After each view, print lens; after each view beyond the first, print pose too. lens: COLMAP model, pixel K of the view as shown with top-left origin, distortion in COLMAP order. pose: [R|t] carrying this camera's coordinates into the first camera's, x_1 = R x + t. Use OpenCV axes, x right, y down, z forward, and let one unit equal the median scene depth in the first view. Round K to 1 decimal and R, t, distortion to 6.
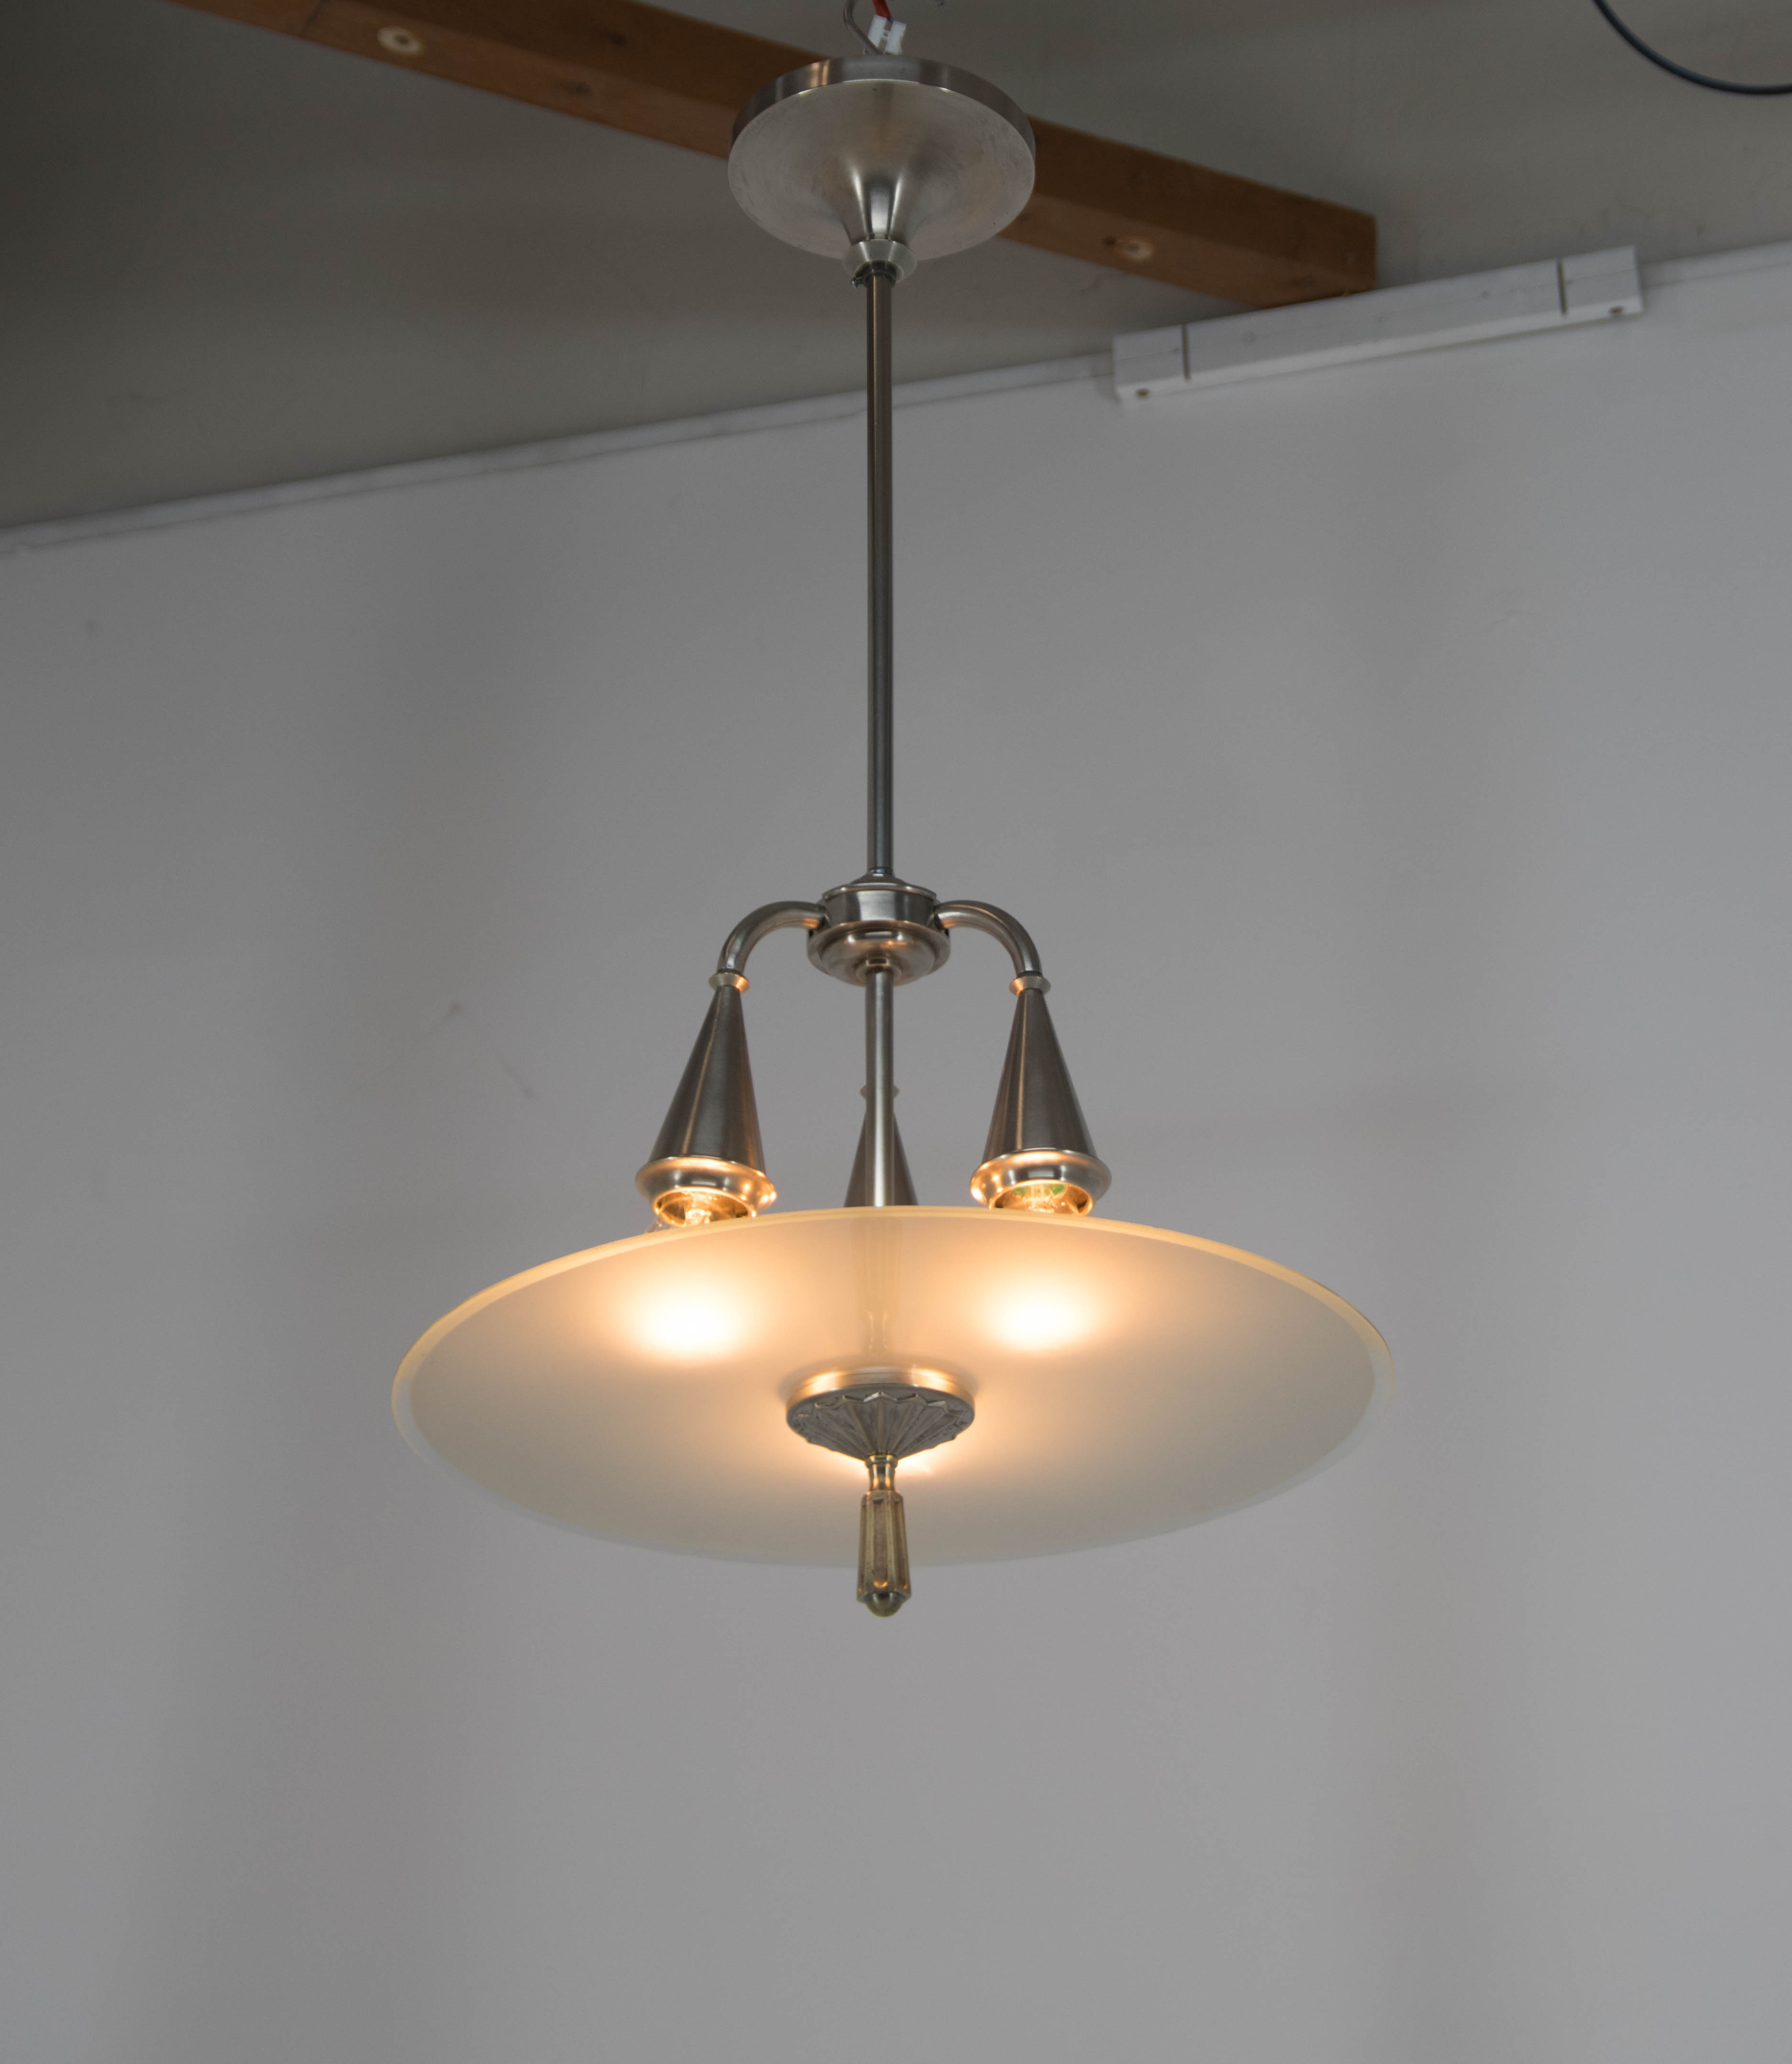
lens RADIAL K [[3750.4, 0, 896.0], [0, 3750.4, 1032.0], [0, 0, 1]] dist [-0.047922, -0.254133]
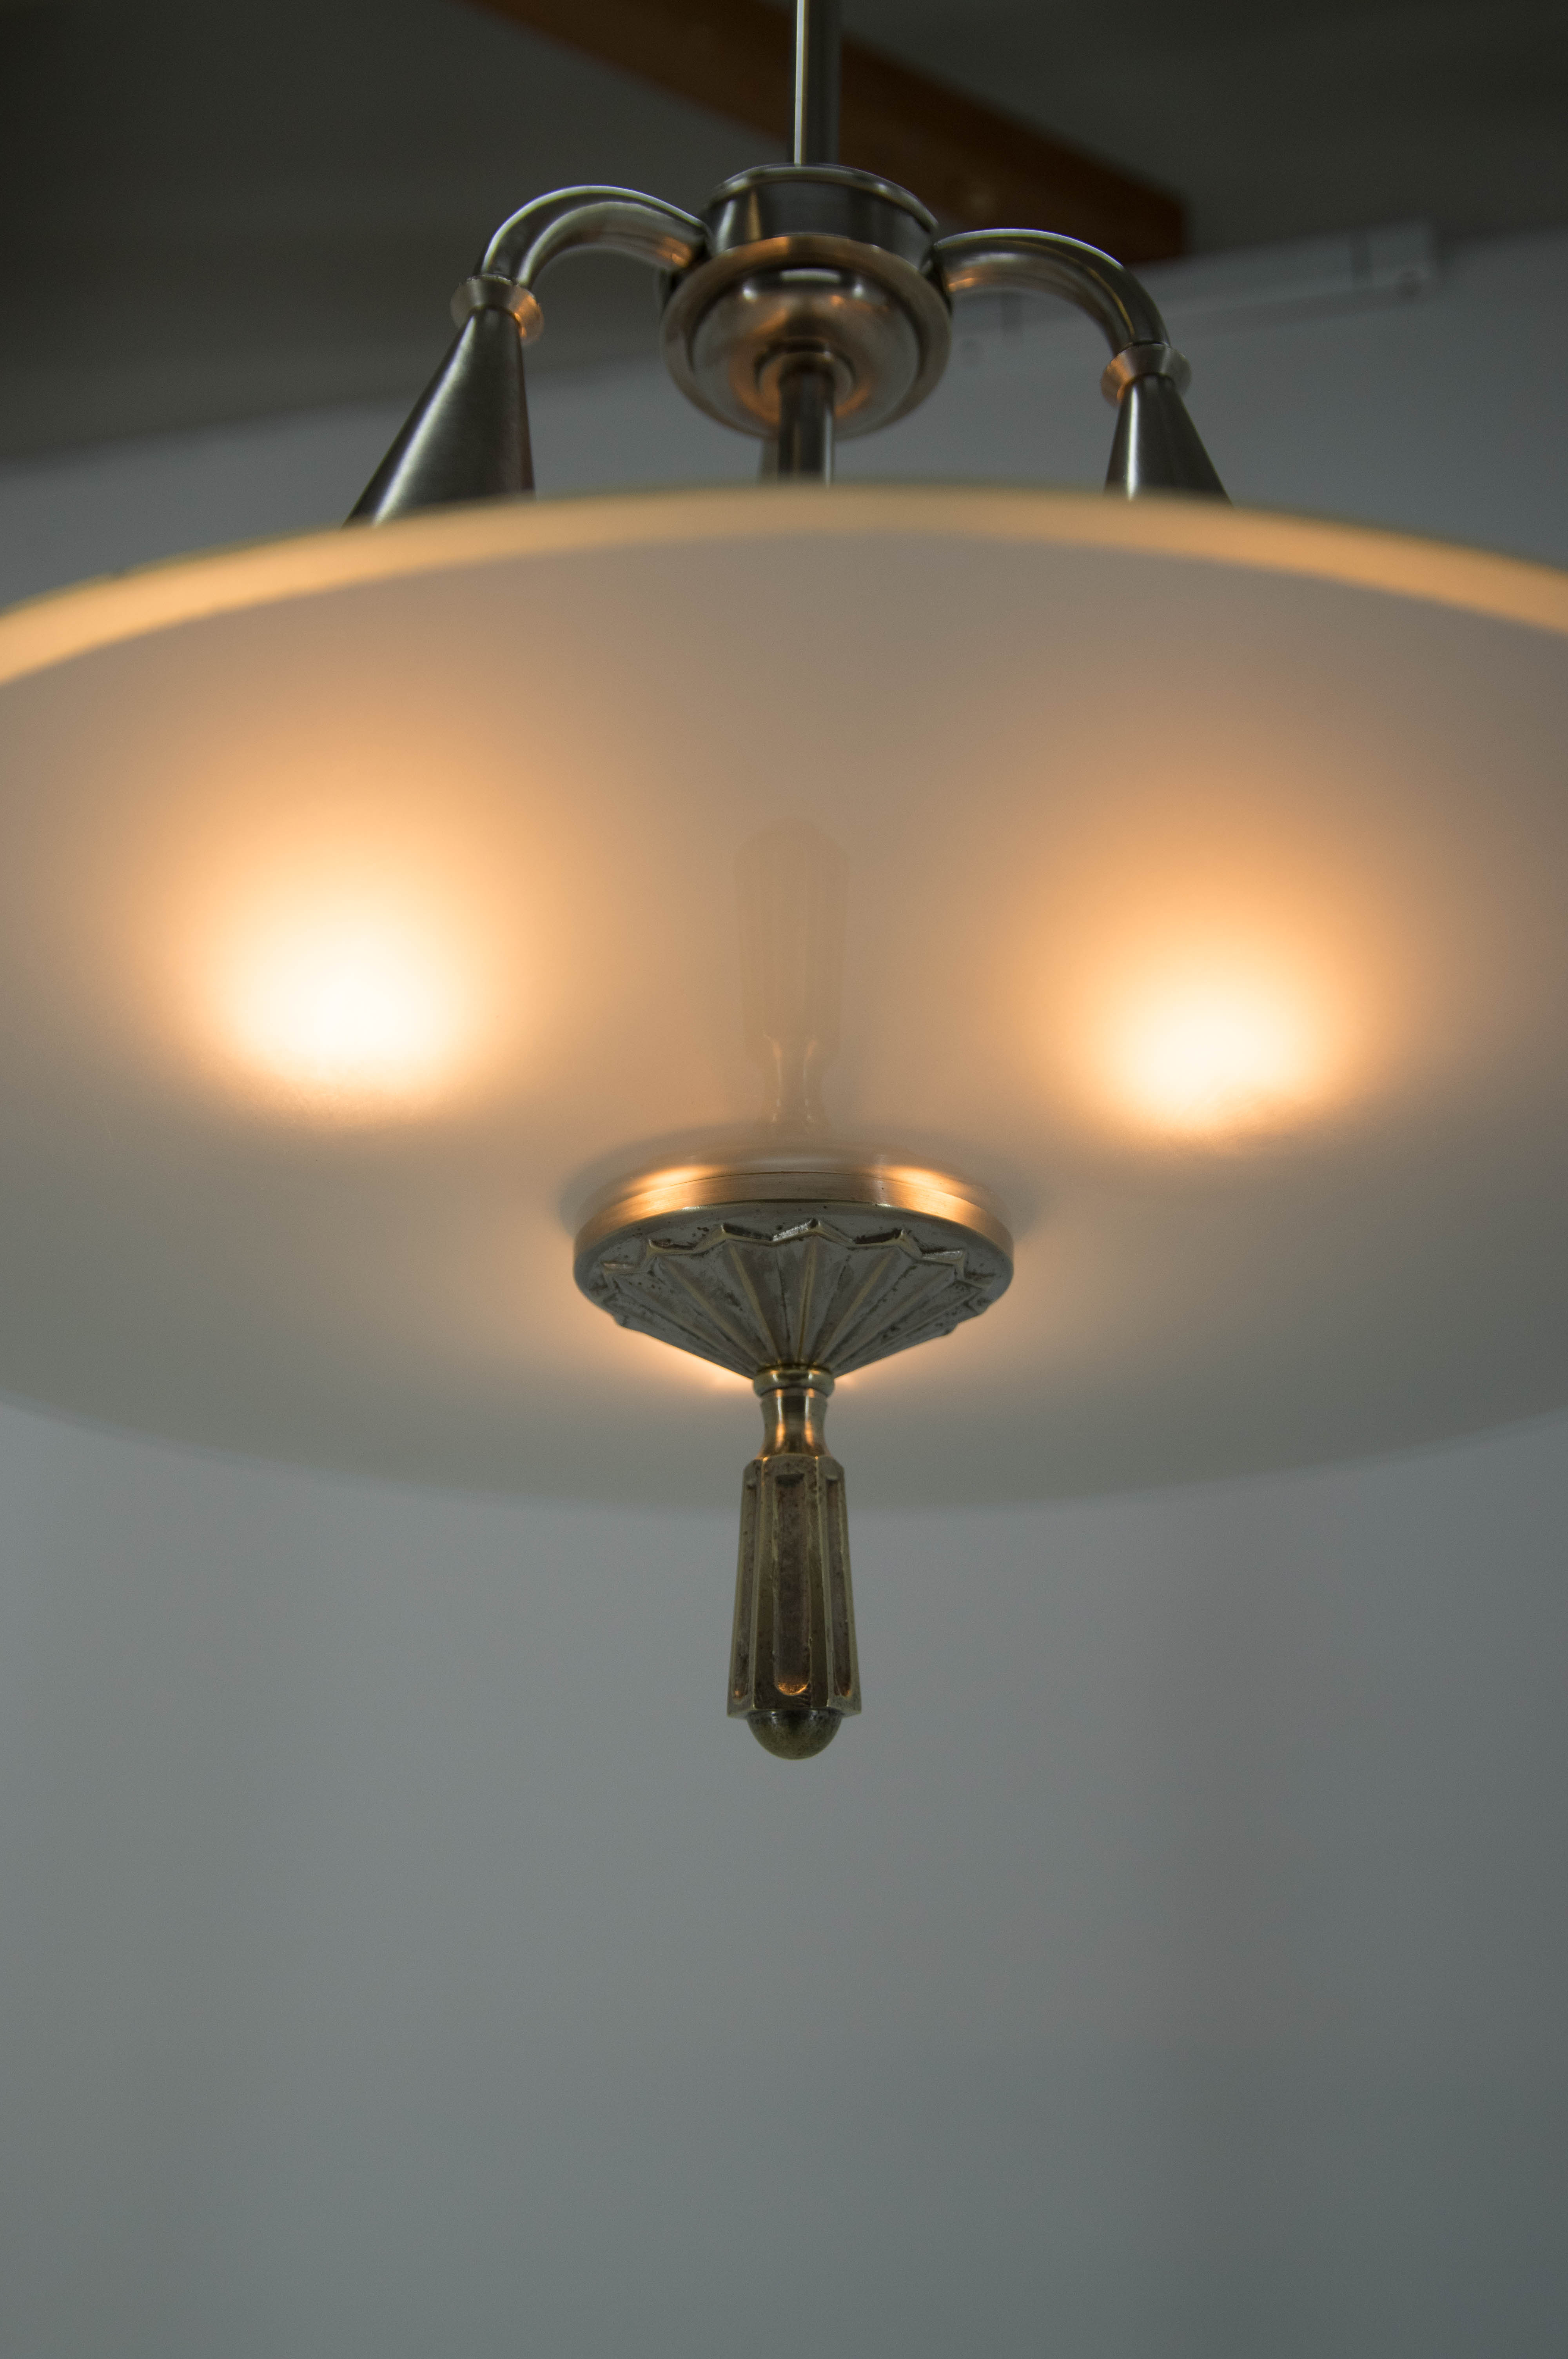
lens RADIAL K [[2403.3, 0, 830.2], [0, 2403.3, 1181.2], [0, 0, 1]] dist [-0.064730, 0.002983]
pose [[0.994483, 0.053491, 0.090239, -0.024173], [-0.059731, 0.995901, 0.067928, 0.068271], [-0.086235, -0.072943, 0.993601, 0.682842]]
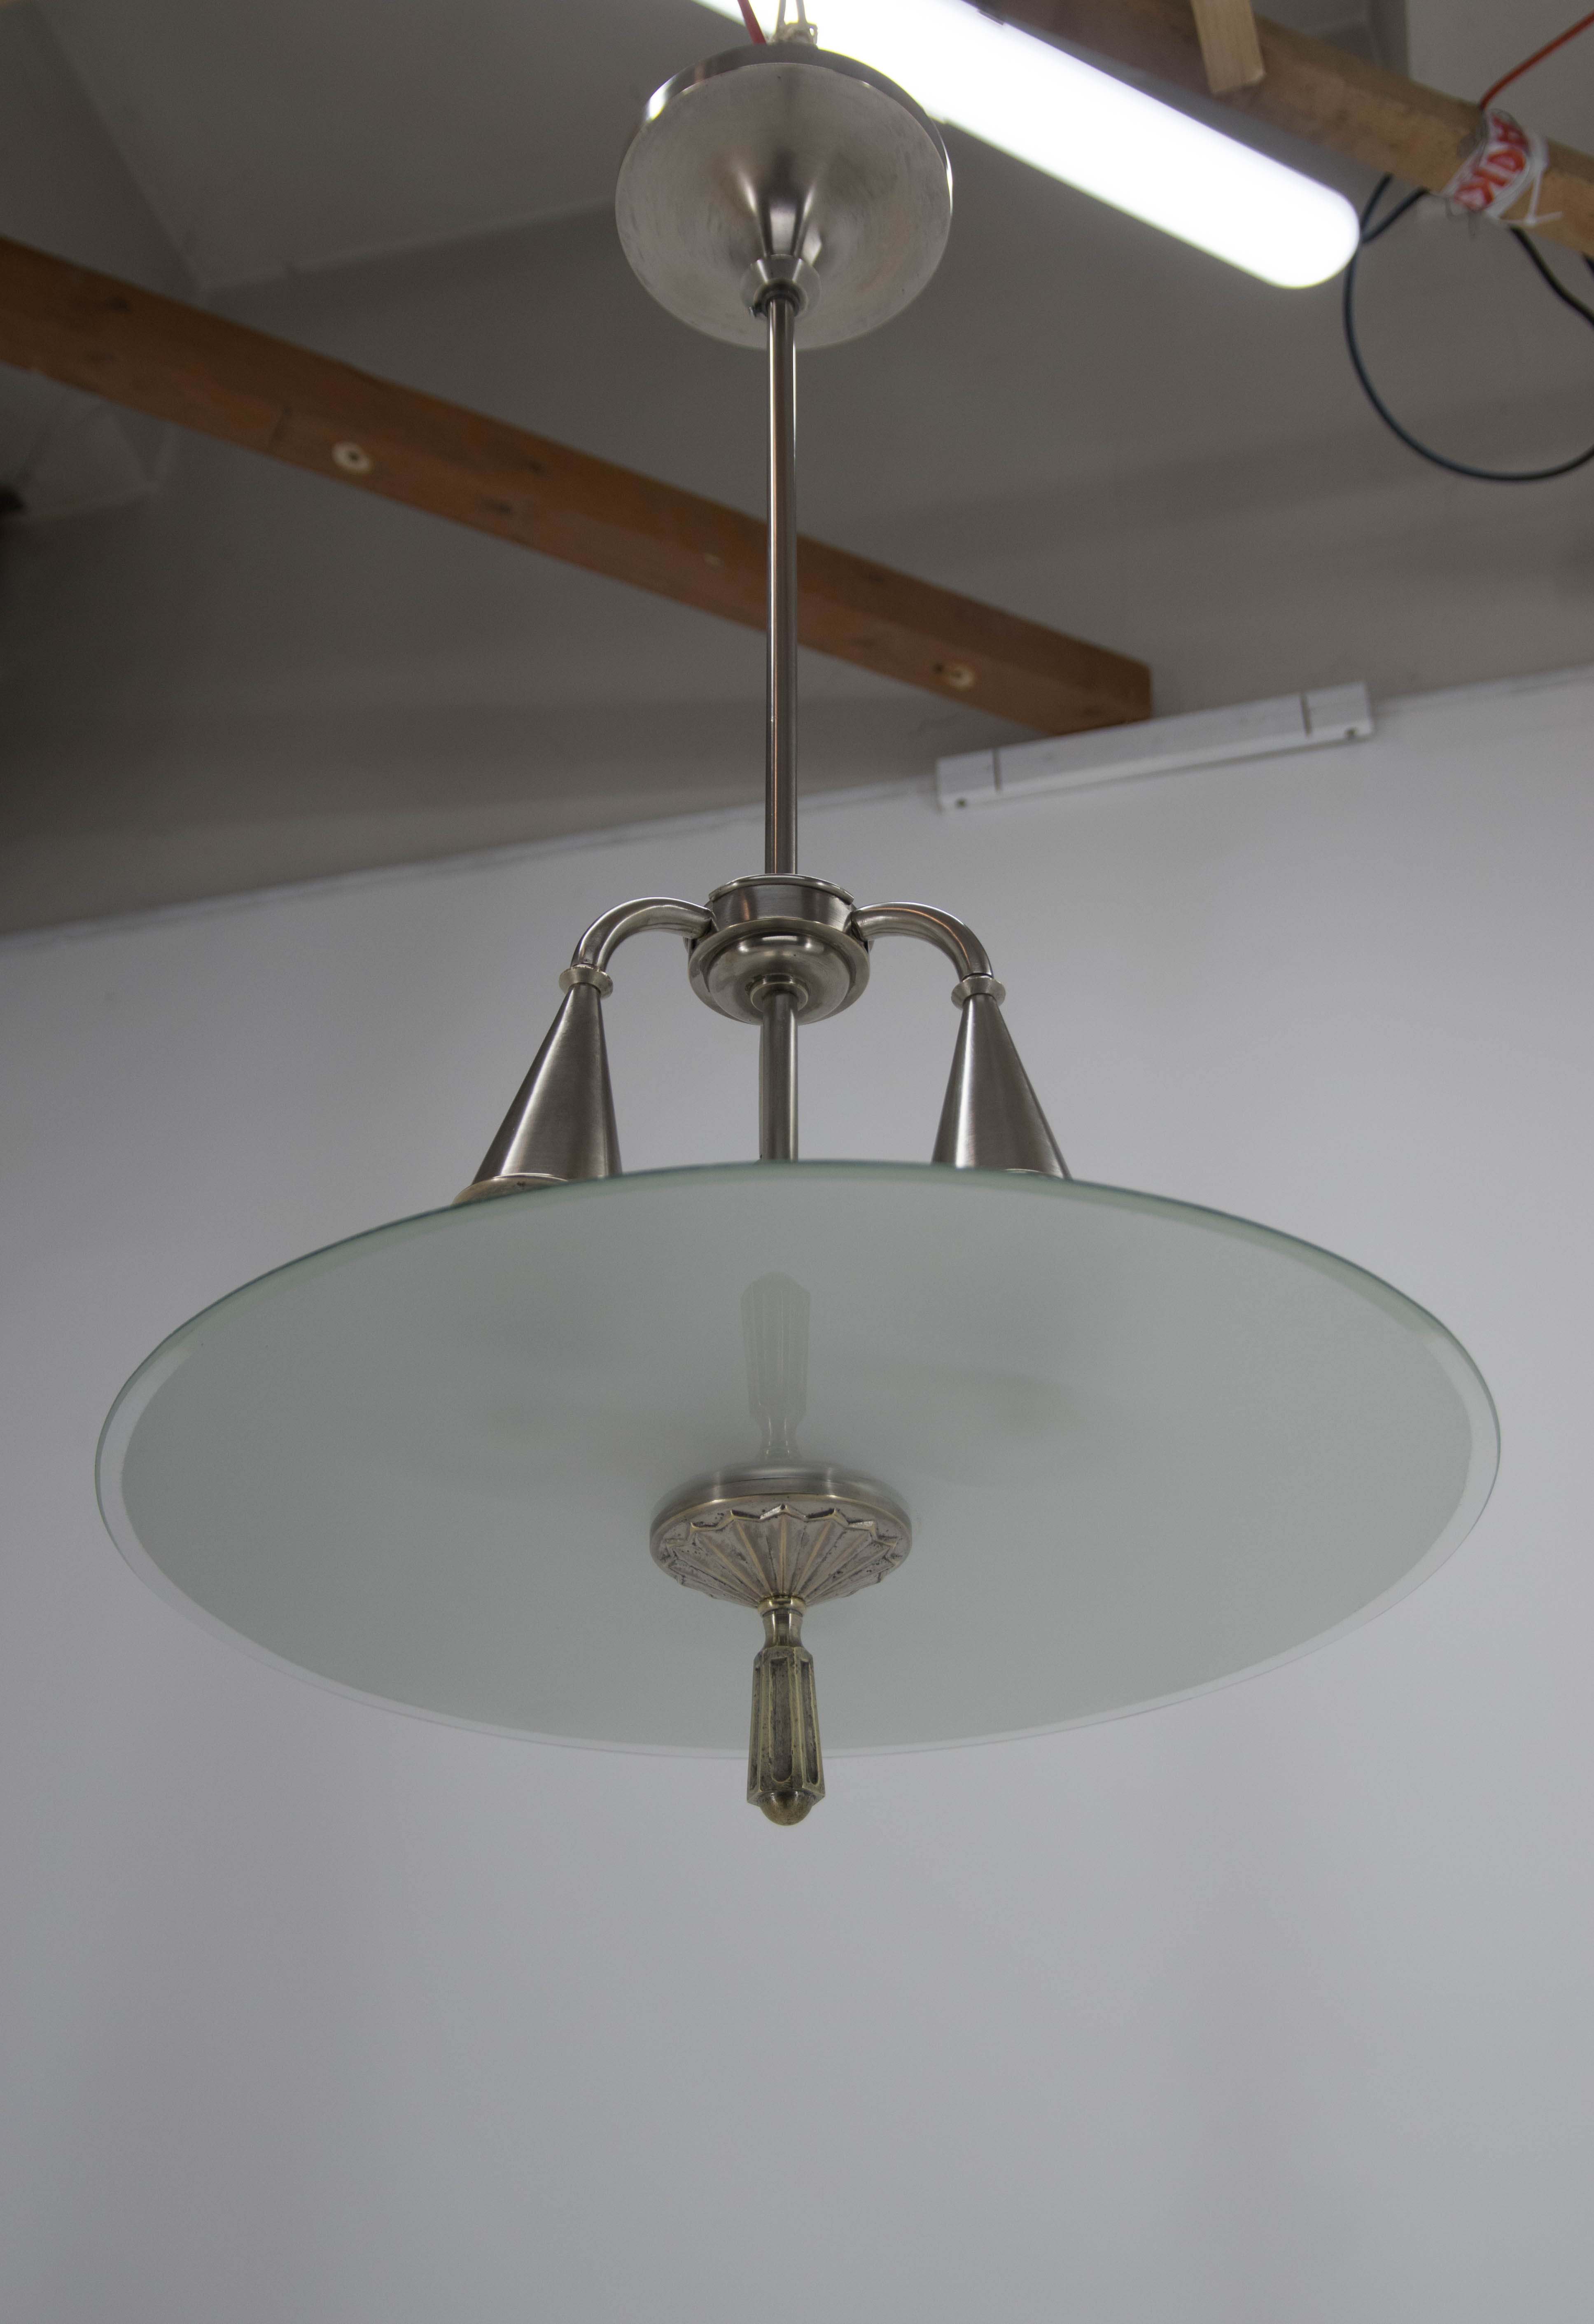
lens RADIAL K [[2494.2, 0, 797.0], [0, 2494.2, 1162.0], [0, 0, 1]] dist [-0.089686, -0.005422]
pose [[0.999620, 0.014796, 0.023246, -0.012488], [-0.012359, 0.994742, -0.101667, 0.073083], [-0.024628, 0.101341, 0.994547, 0.482348]]
